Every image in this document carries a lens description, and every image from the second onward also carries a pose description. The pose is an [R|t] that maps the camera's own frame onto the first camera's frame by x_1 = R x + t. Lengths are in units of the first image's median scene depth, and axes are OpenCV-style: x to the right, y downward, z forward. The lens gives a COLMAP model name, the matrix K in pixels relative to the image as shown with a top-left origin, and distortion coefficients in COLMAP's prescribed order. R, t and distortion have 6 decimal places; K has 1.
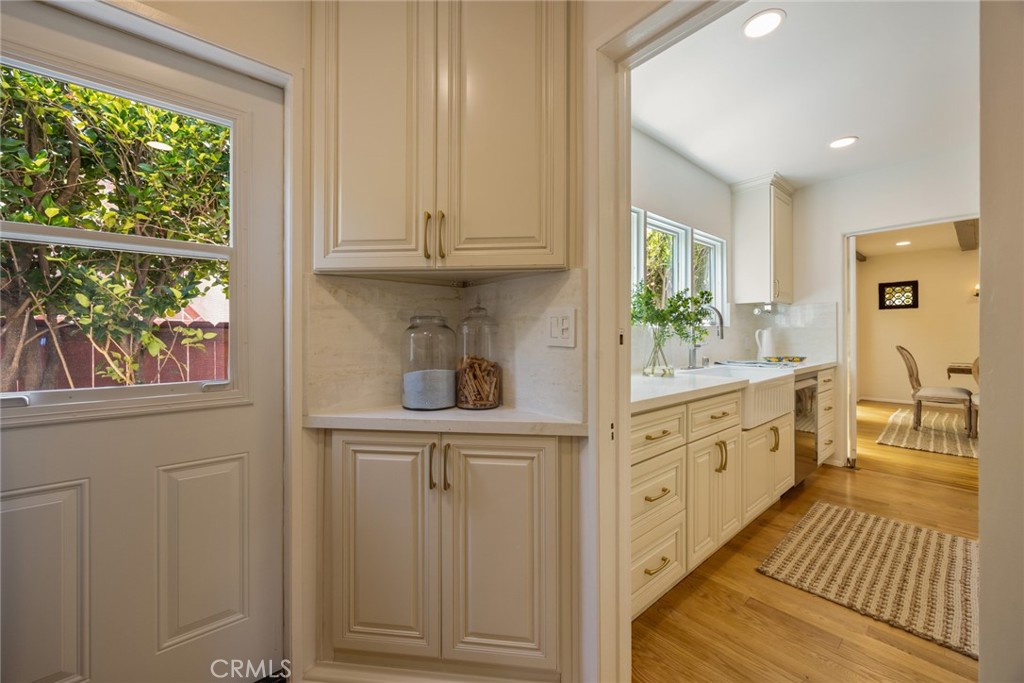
lens RADIAL K [[397.6, 0, 517.3], [0, 397.6, 336.2], [0, 0, 1]] dist [-0.000558, 0.000233]
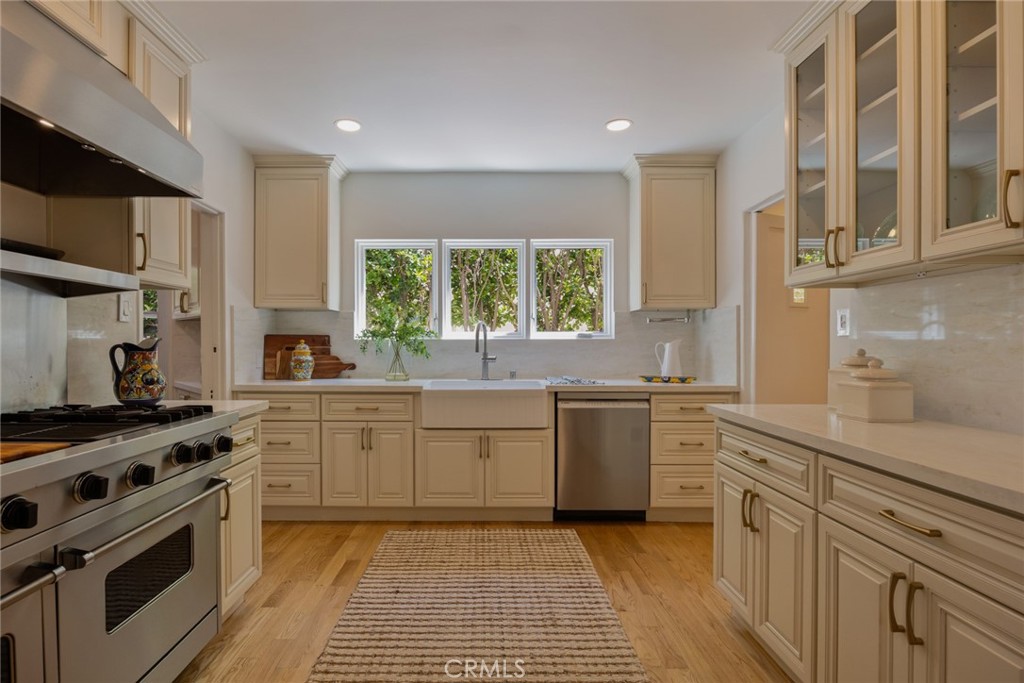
lens RADIAL K [[533.6, 0, 508.9], [0, 533.6, 346.8], [0, 0, 1]] dist [0.000941, 0.000163]
pose [[0.749219, 0.008664, -0.662266, 1.707489], [-0.005909, 0.999962, 0.006398, -0.017955], [0.662296, -0.000880, 0.749241, -0.028467]]
